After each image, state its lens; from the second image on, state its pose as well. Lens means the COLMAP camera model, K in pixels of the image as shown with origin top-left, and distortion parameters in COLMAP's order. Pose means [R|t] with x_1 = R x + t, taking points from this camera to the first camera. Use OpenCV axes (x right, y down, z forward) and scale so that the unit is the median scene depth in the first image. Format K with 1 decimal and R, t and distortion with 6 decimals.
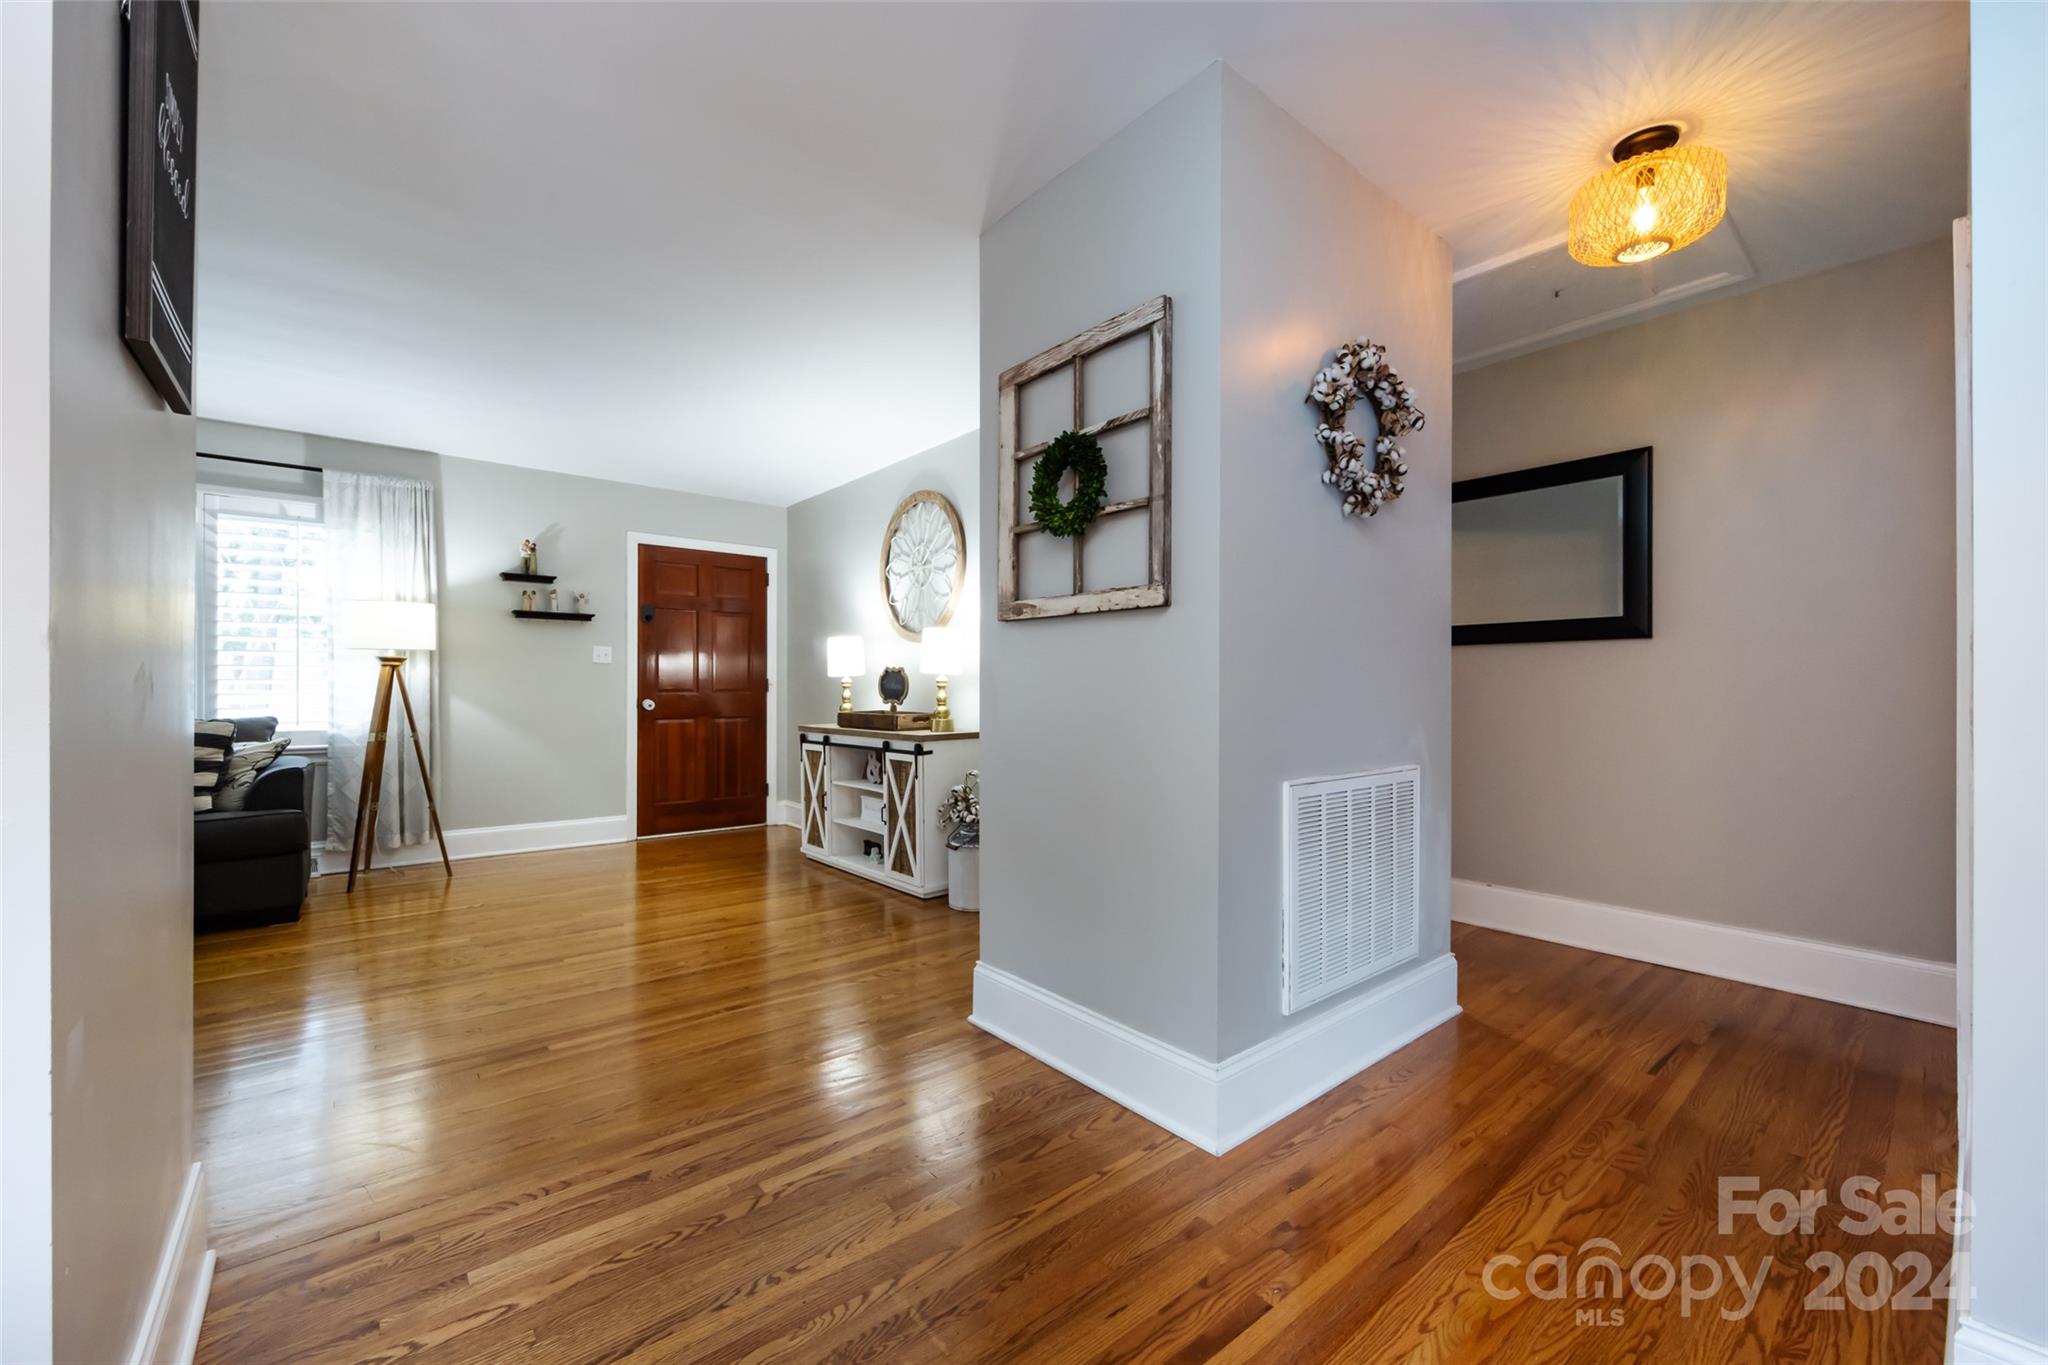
lens RADIAL K [[811.4, 0, 1004.9], [0, 811.4, 685.2], [0, 0, 1]] dist [-0.010124, -0.000409]
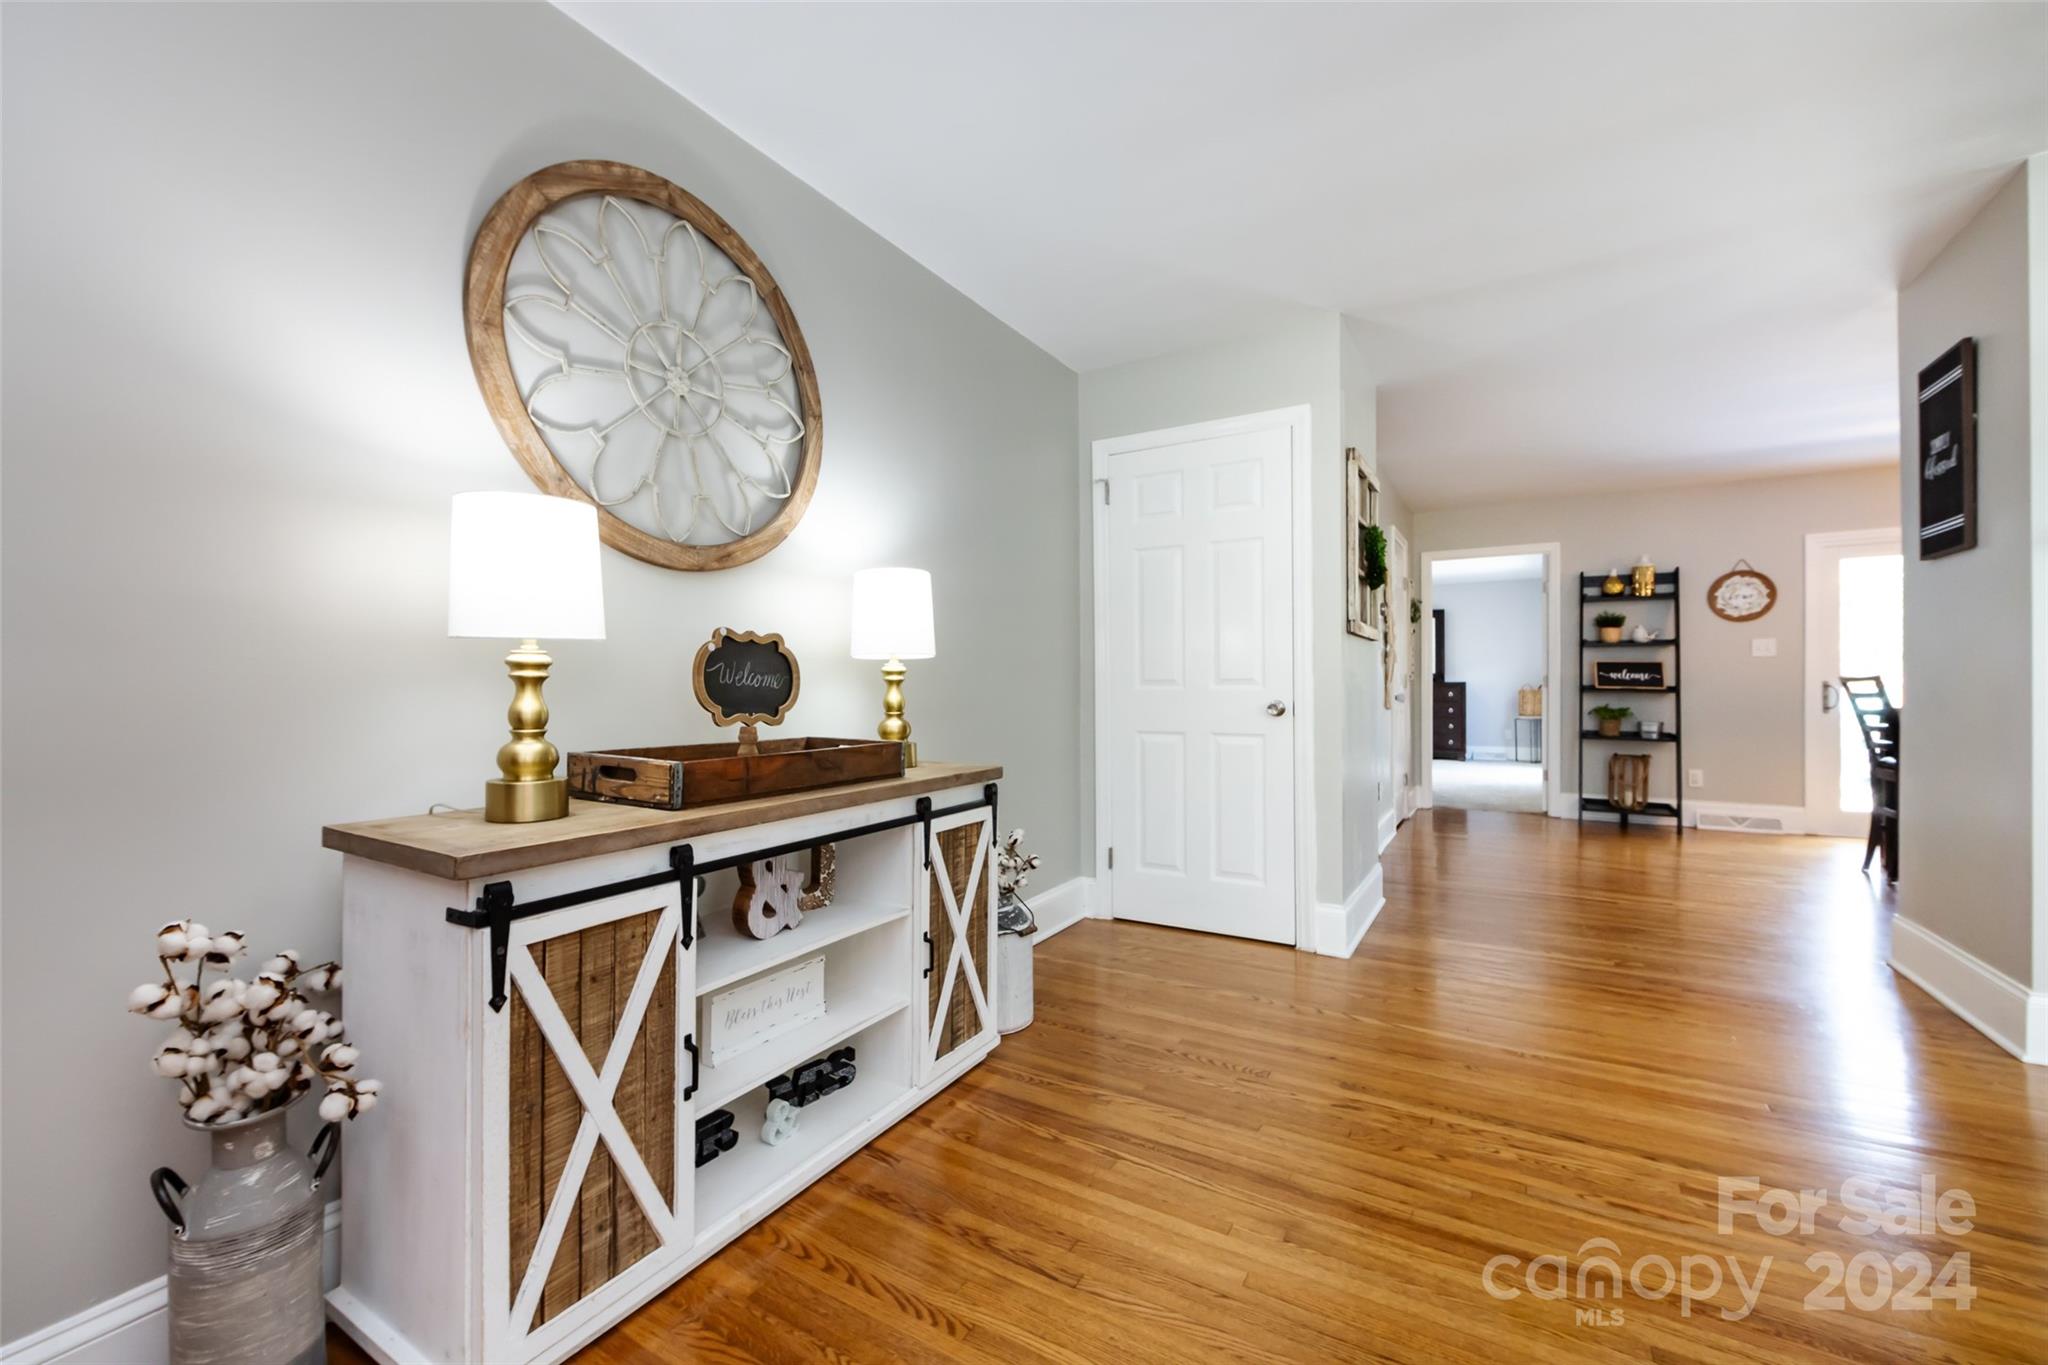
lens RADIAL K [[811.4, 0, 1016.9], [0, 811.4, 684.2], [0, 0, 1]] dist [-0.010124, -0.000409]
pose [[-0.330098, -0.001947, 0.943945, -0.546791], [-0.002583, 0.999996, 0.001160, 0.002574], [-0.943943, -0.002055, -0.330102, 1.000111]]
